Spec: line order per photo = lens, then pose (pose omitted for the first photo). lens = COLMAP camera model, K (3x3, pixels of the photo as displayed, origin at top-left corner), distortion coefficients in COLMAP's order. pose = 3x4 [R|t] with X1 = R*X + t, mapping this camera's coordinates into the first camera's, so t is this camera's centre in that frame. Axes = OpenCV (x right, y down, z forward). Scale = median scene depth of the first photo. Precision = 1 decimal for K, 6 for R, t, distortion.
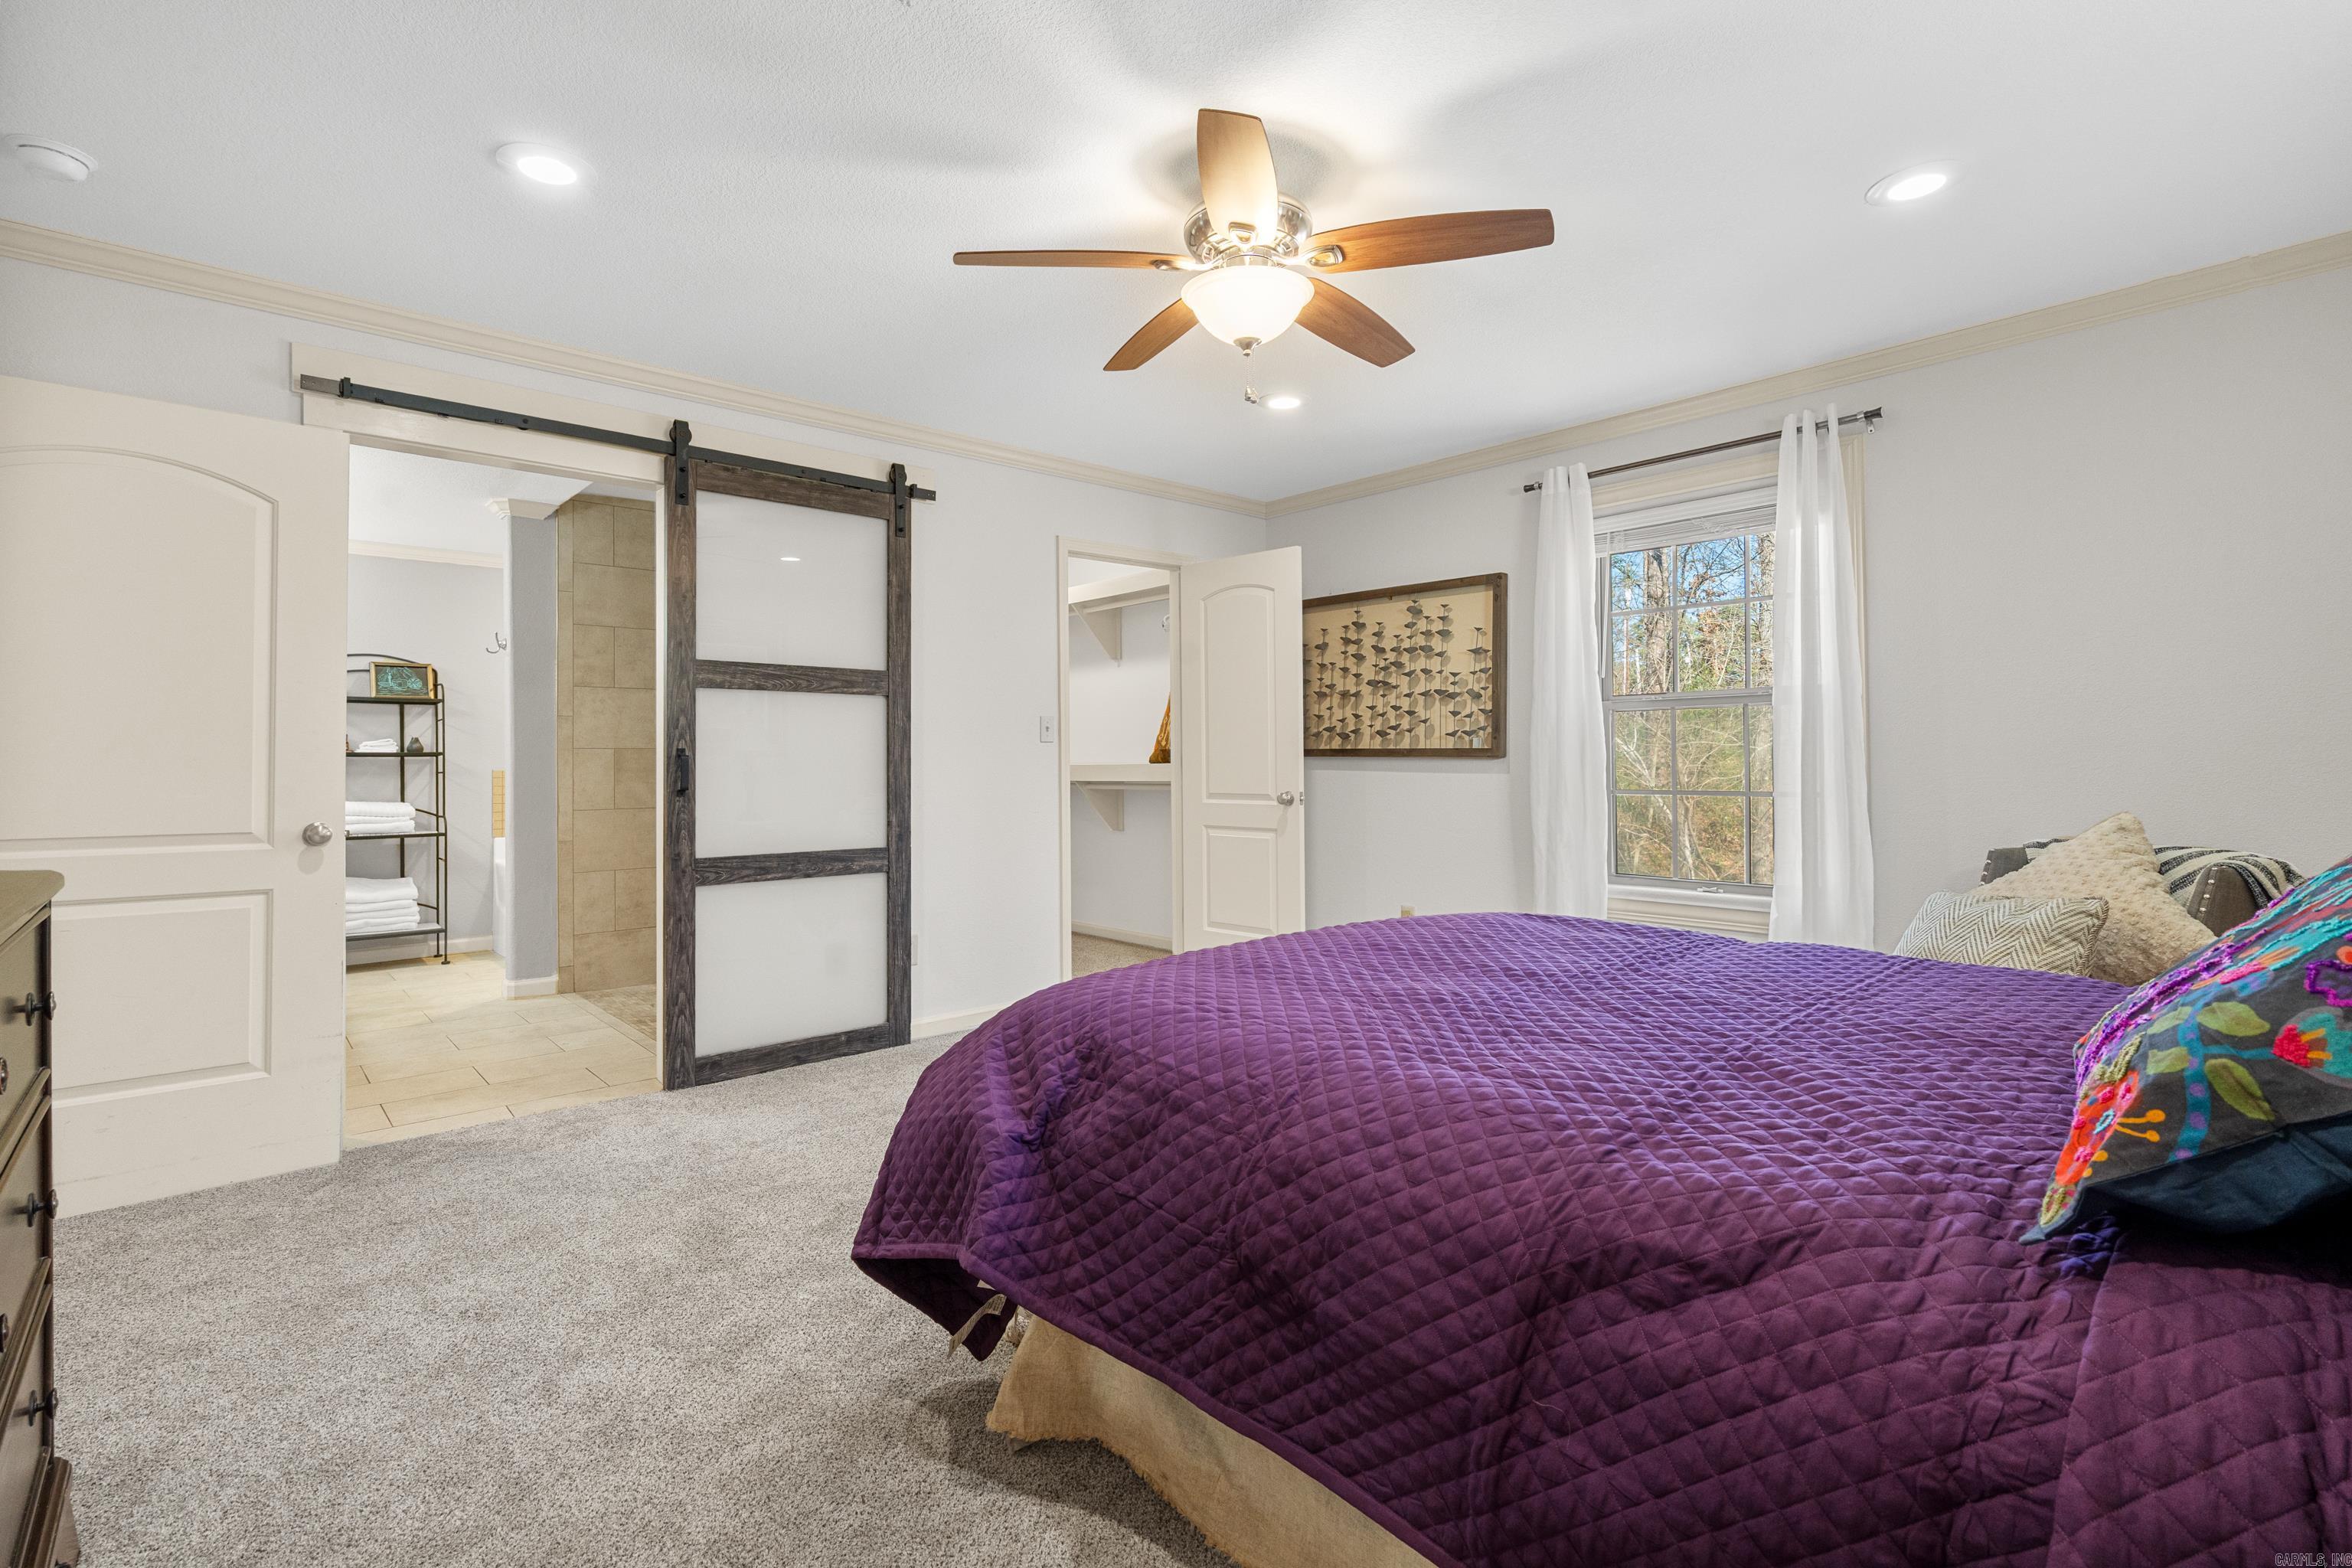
lens RADIAL K [[1061.2, 0, 1169.7], [0, 1061.2, 743.9], [0, 0, 1]] dist [-0.023430, 0.000211]
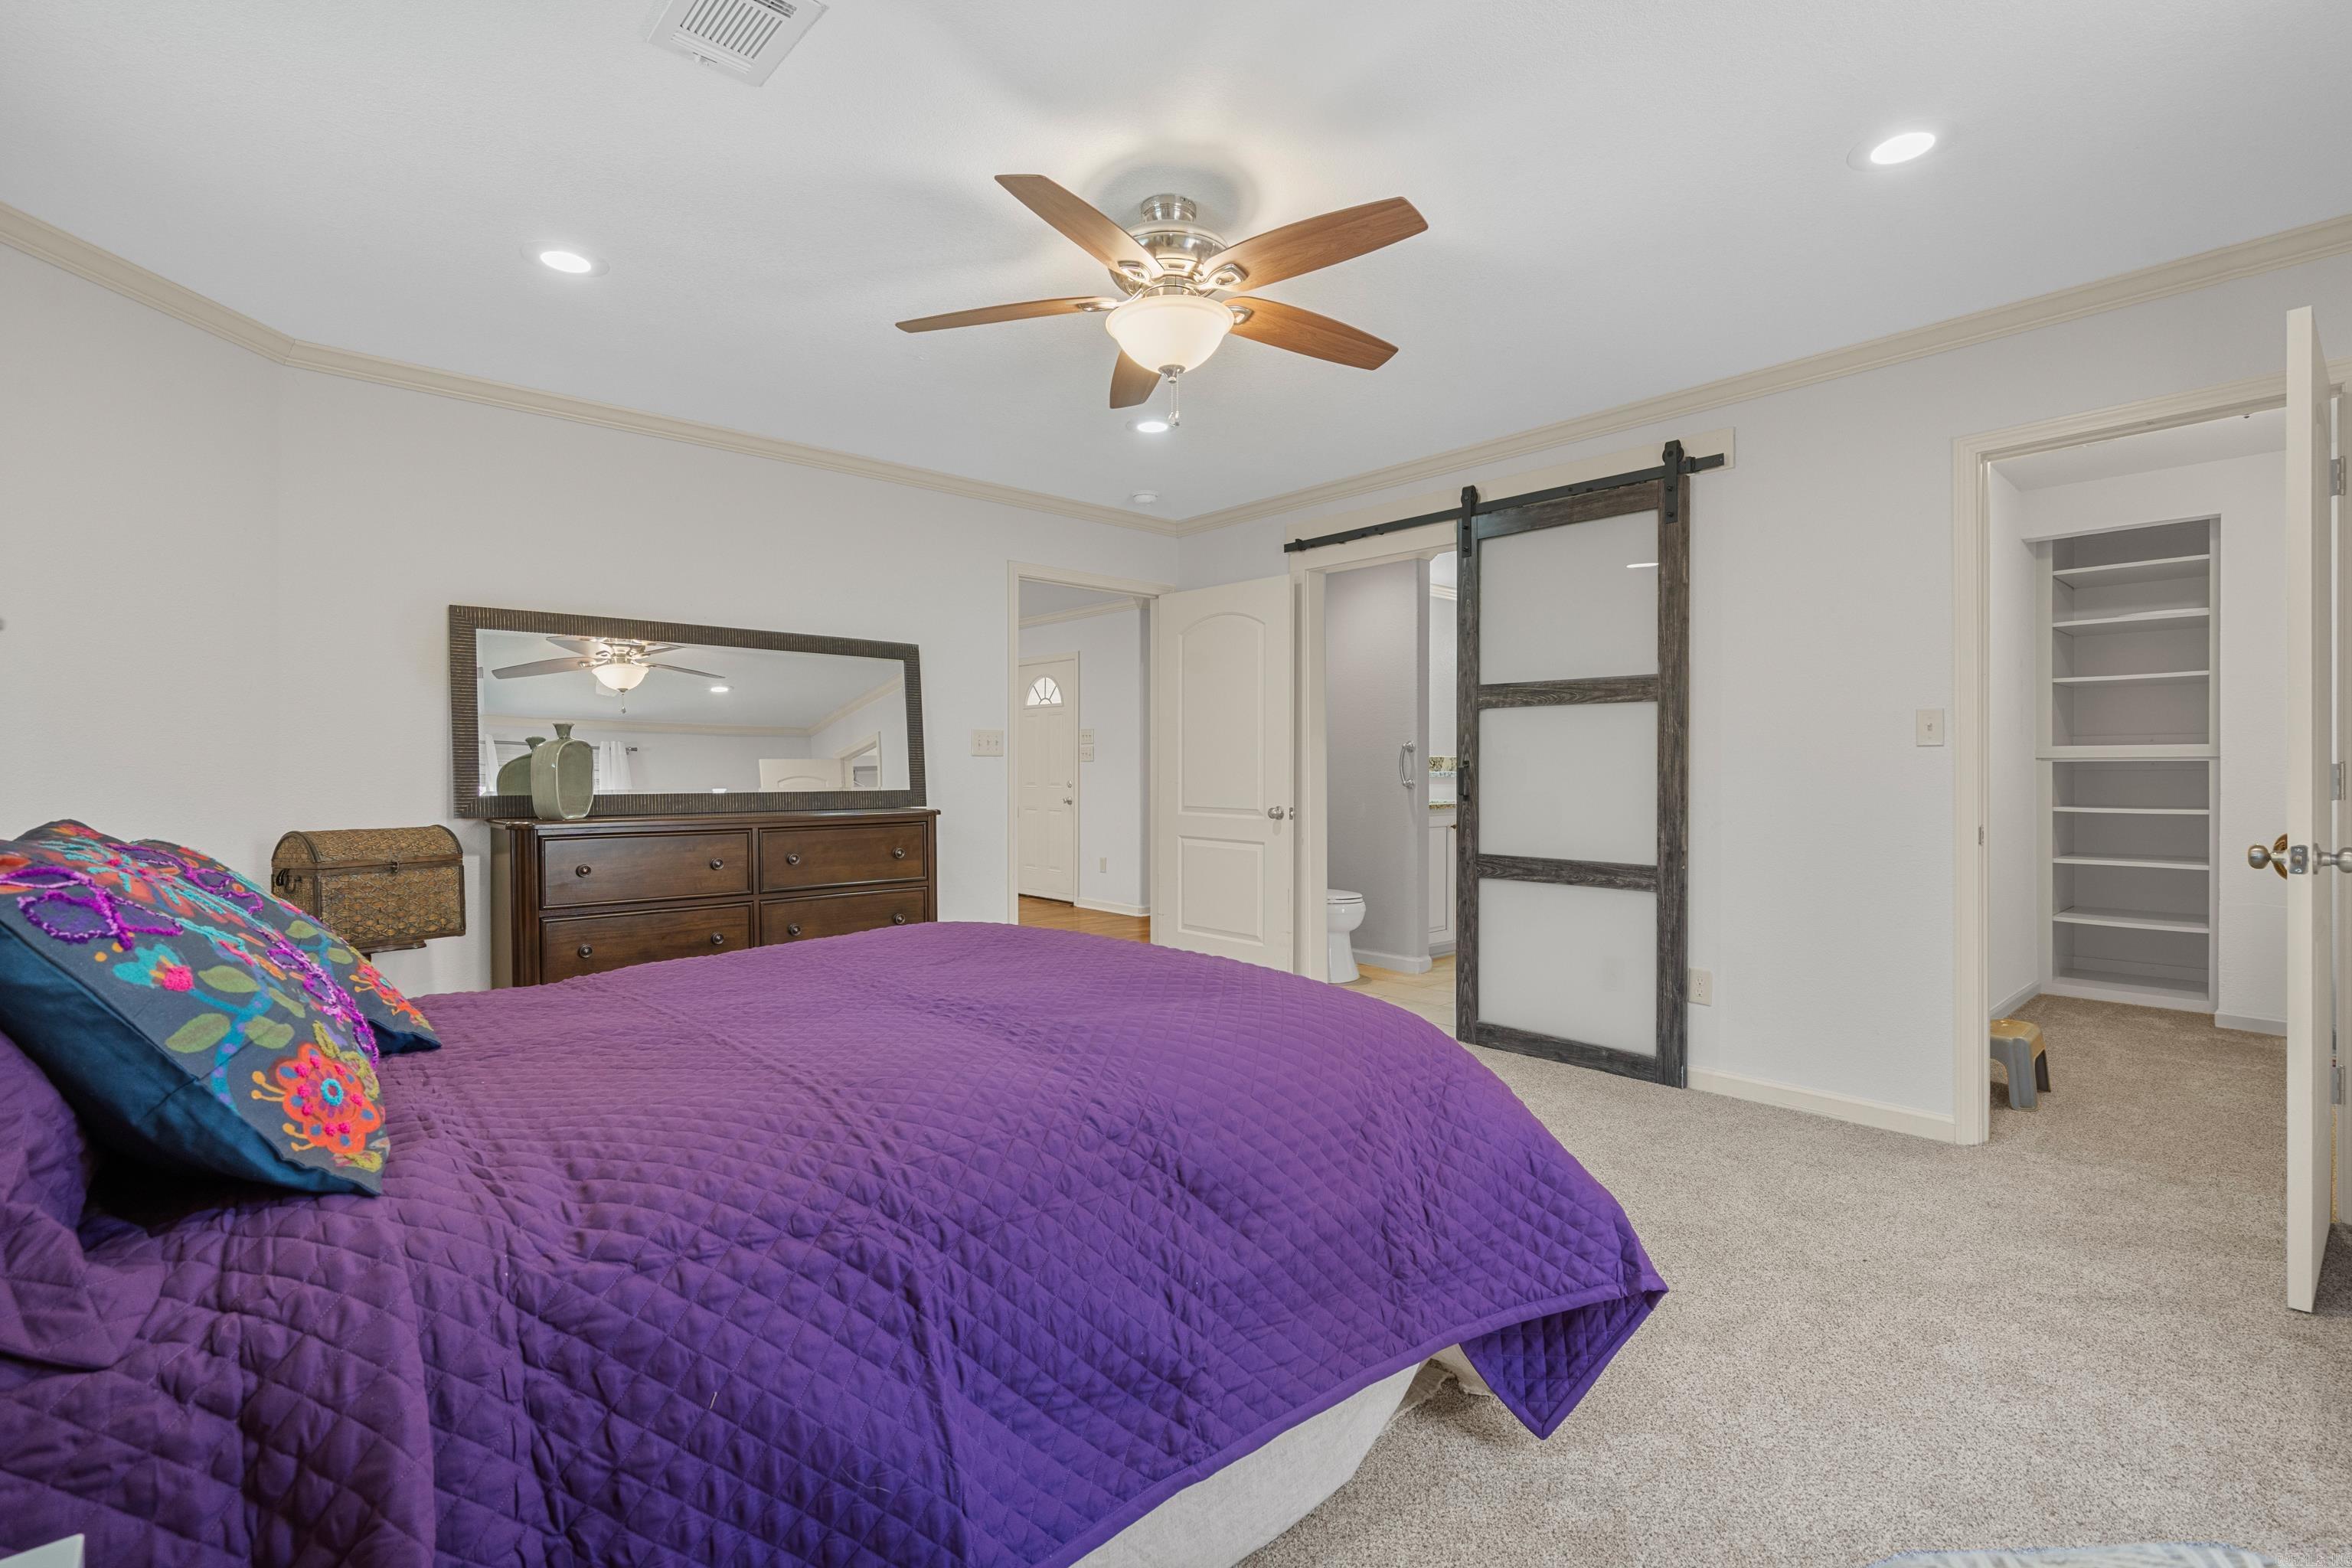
lens RADIAL K [[1106.4, 0, 1193.2], [0, 1106.4, 756.5], [0, 0, 1]] dist [-0.000607, 0.000513]
pose [[-0.001820, -0.010951, -0.999938, 0.694520], [0.013838, 0.999844, -0.010975, 0.008061], [0.999903, -0.013857, -0.001668, 0.602203]]
